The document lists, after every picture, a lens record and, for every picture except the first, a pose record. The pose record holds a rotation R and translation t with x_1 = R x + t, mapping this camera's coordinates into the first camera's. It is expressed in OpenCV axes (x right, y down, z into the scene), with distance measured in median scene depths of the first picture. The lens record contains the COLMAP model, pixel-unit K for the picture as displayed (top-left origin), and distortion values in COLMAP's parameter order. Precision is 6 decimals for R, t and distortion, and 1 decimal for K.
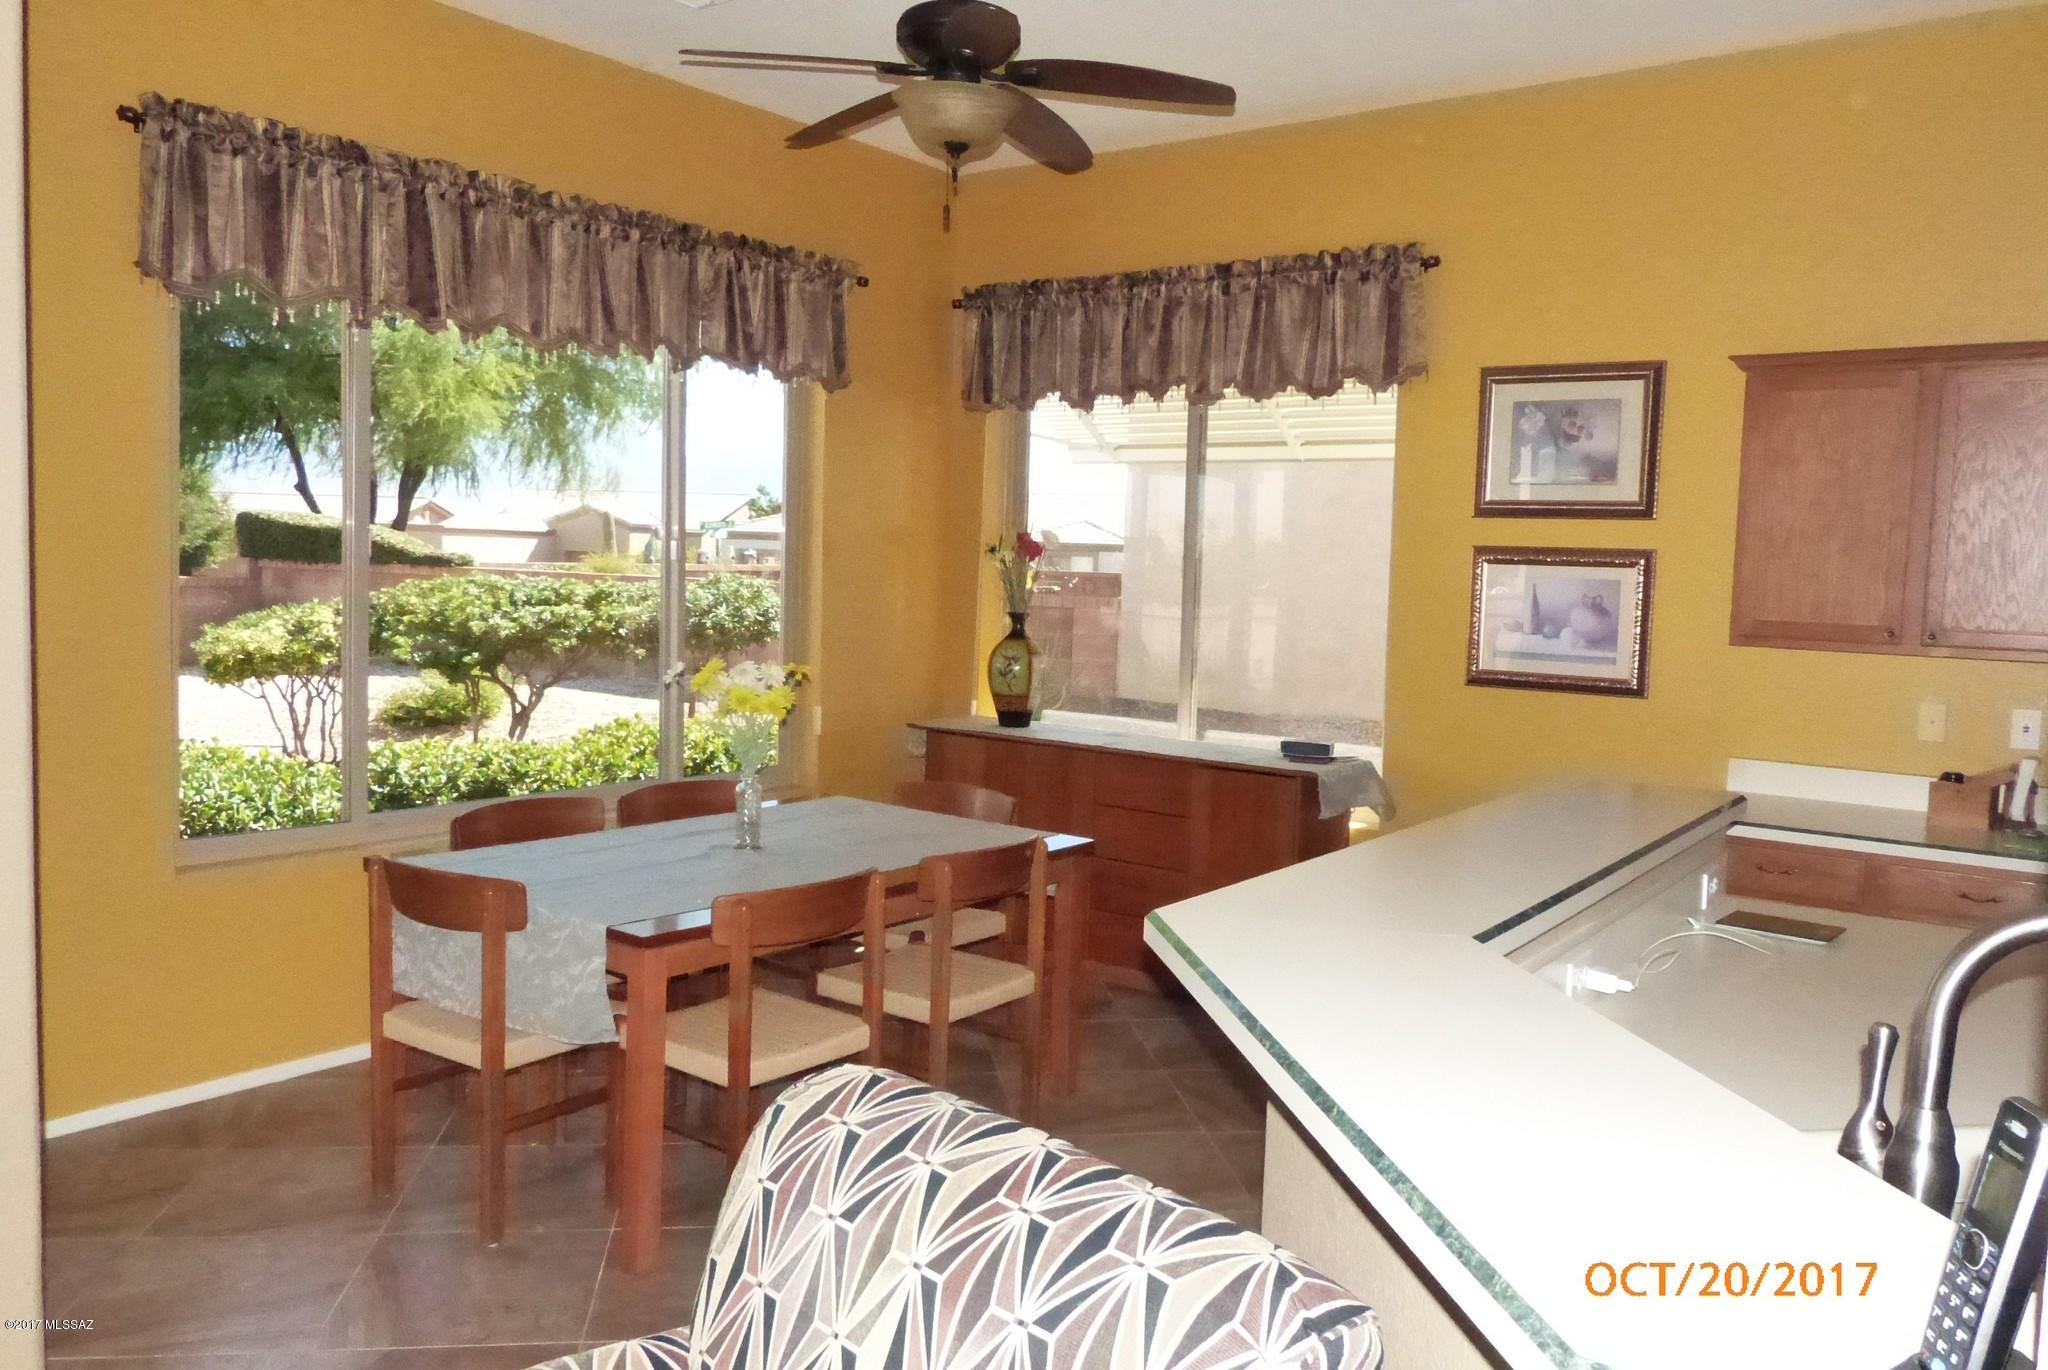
lens RADIAL K [[1537.5, 0, 1026.4], [0, 1537.5, 679.7], [0, 0, 1]] dist [-0.020435, 0.002074]
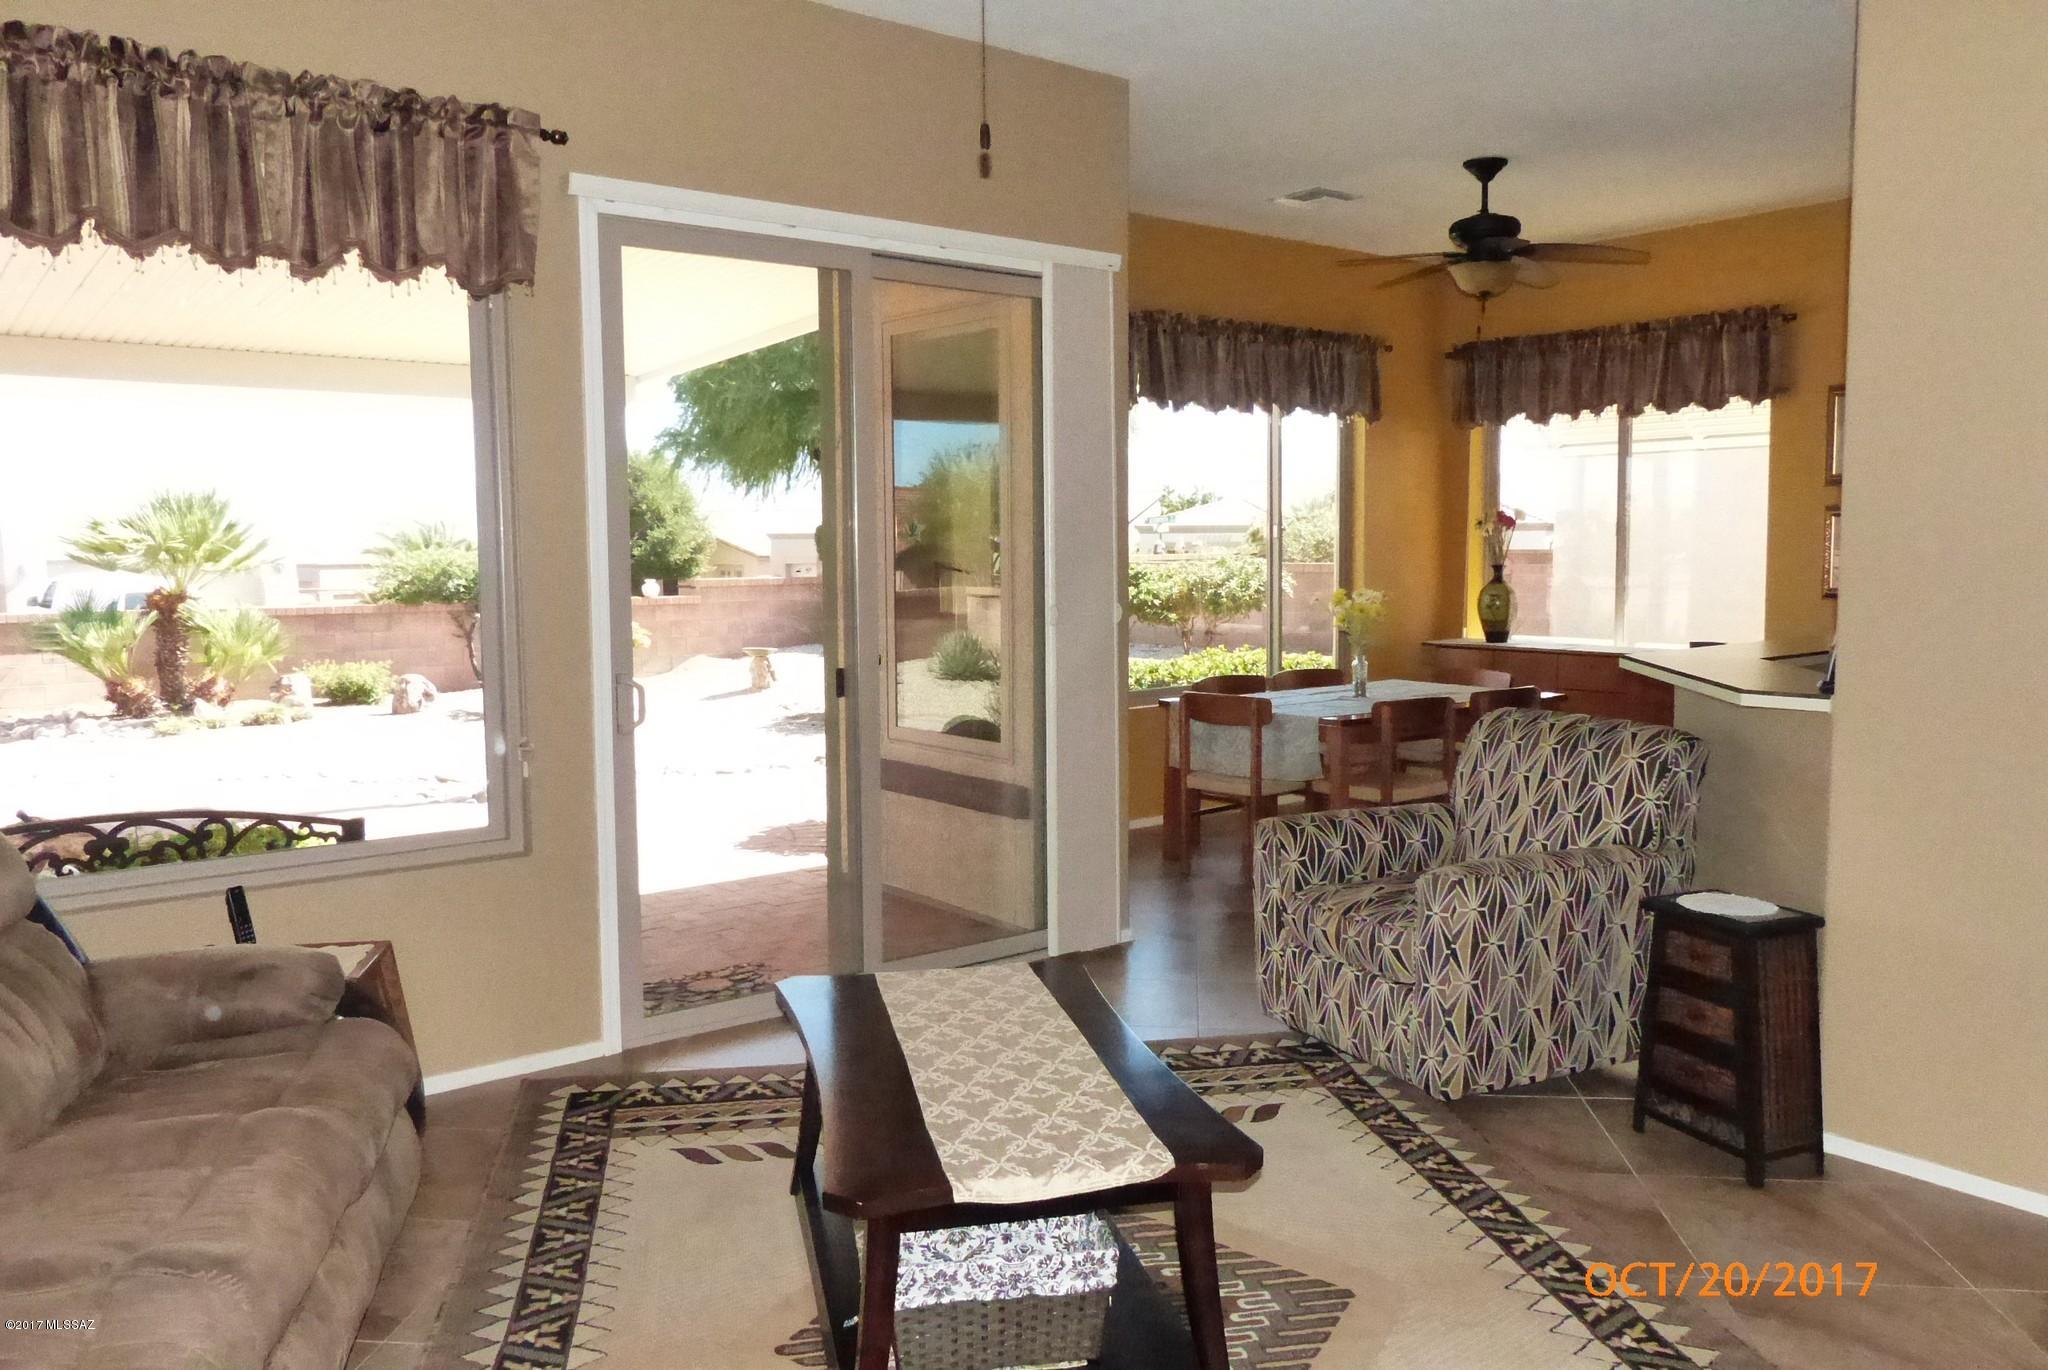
lens RADIAL K [[1537.5, 0, 1026.8], [0, 1537.5, 684.2], [0, 0, 1]] dist [-0.020435, 0.002074]
pose [[0.967675, -0.018148, -0.251545, -0.077707], [0.020086, 0.999785, 0.005139, 0.056362], [0.251398, -0.010025, 0.967832, -0.556264]]
